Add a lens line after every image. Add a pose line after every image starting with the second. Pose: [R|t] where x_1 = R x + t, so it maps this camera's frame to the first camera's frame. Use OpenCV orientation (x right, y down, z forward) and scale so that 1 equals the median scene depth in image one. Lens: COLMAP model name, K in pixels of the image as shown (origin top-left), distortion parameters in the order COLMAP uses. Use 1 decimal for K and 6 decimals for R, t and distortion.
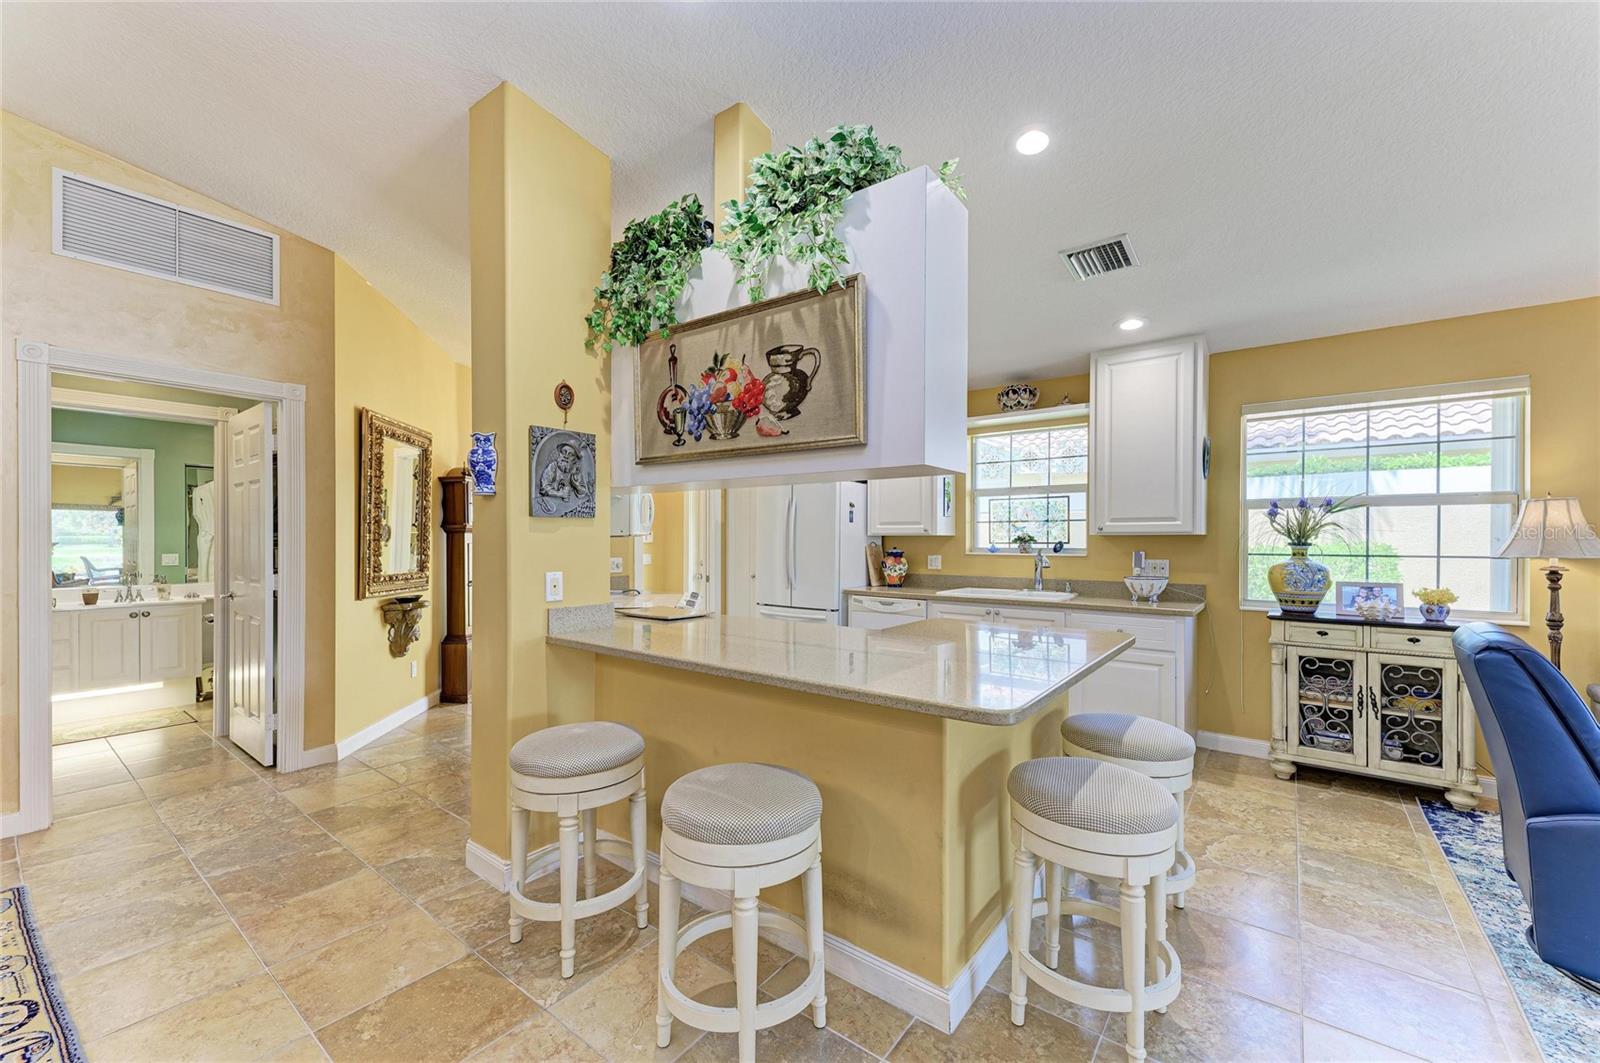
lens RADIAL K [[624.6, 0, 802.5], [0, 624.6, 542.7], [0, 0, 1]] dist [0.015704, -0.000377]
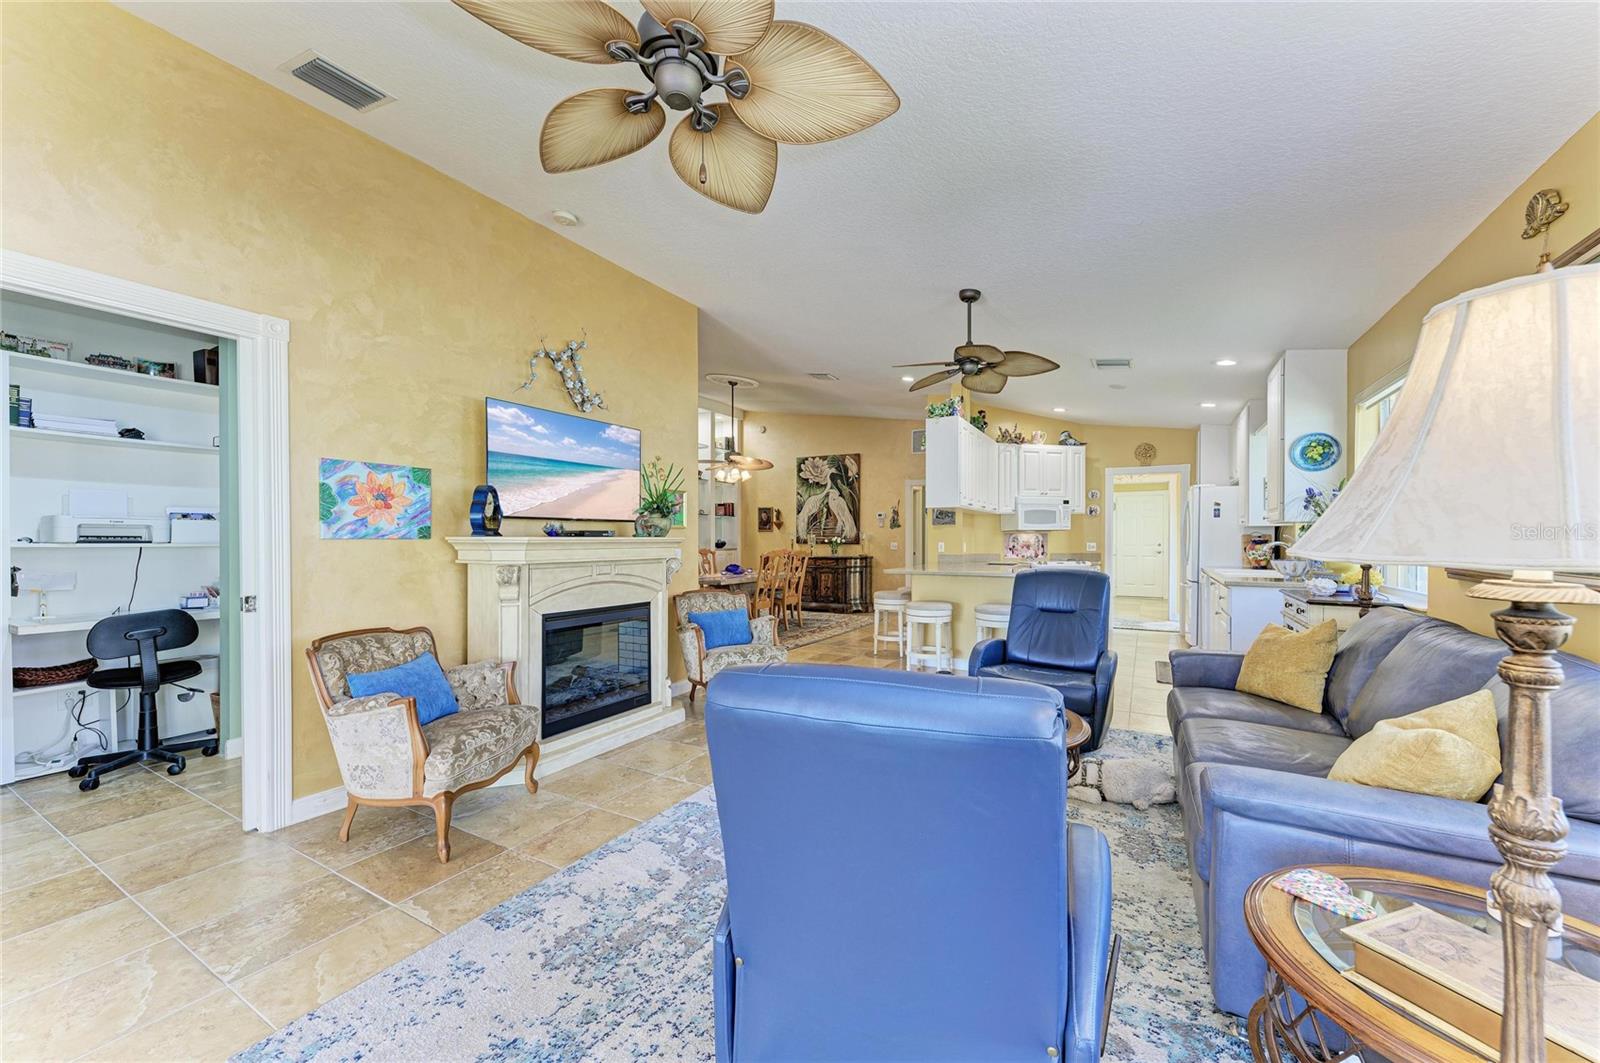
lens RADIAL K [[605.6, 0, 808.1], [0, 605.6, 548.4], [0, 0, 1]] dist [0.032770, -0.009589]
pose [[0.145377, 0.013351, -0.989286, 1.333209], [-0.005630, 0.999904, 0.012667, 0.023093], [0.989360, 0.003728, 0.145438, -0.037679]]
